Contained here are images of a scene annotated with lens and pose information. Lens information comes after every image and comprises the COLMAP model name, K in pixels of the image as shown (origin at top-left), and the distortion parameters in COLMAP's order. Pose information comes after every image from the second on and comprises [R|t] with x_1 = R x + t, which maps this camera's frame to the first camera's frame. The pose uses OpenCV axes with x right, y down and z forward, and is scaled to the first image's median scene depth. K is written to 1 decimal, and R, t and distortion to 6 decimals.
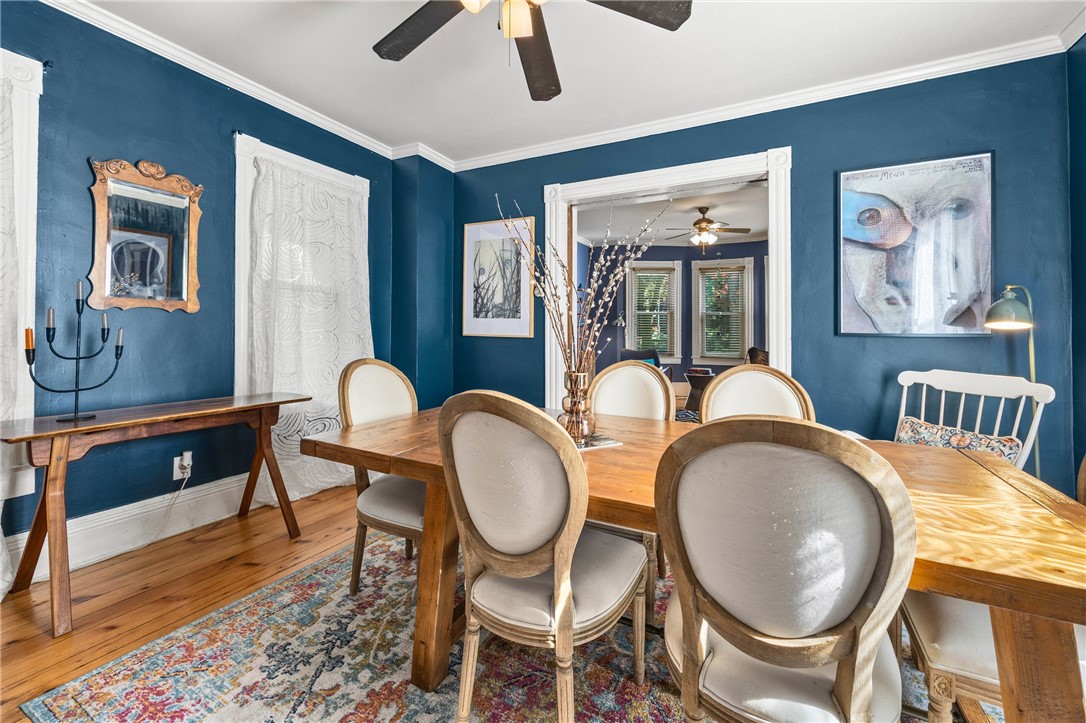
lens RADIAL K [[443.5, 0, 544.3], [0, 443.5, 330.1], [0, 0, 1]] dist [-0.001024, -0.000121]
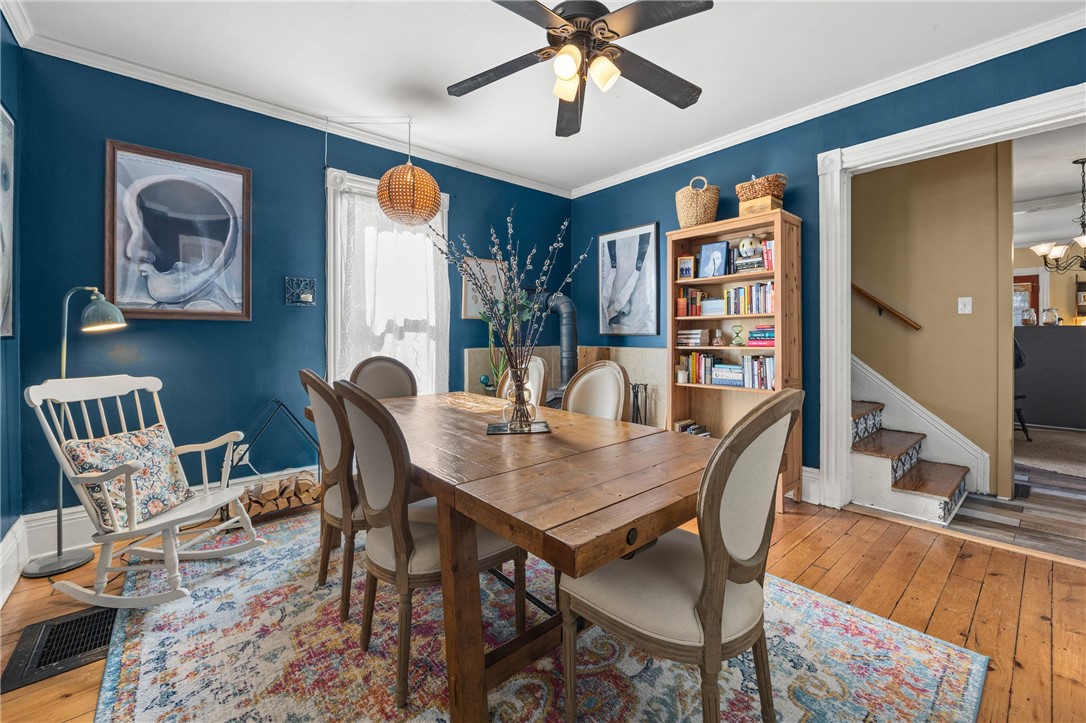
lens RADIAL K [[443.5, 0, 544.3], [0, 443.5, 330.1], [0, 0, 1]] dist [-0.001024, -0.000121]
pose [[-0.930051, 0.000177, 0.367429, -0.346400], [-0.002806, 0.999967, -0.007583, -0.002448], [-0.367419, -0.008083, -0.930021, 1.685058]]
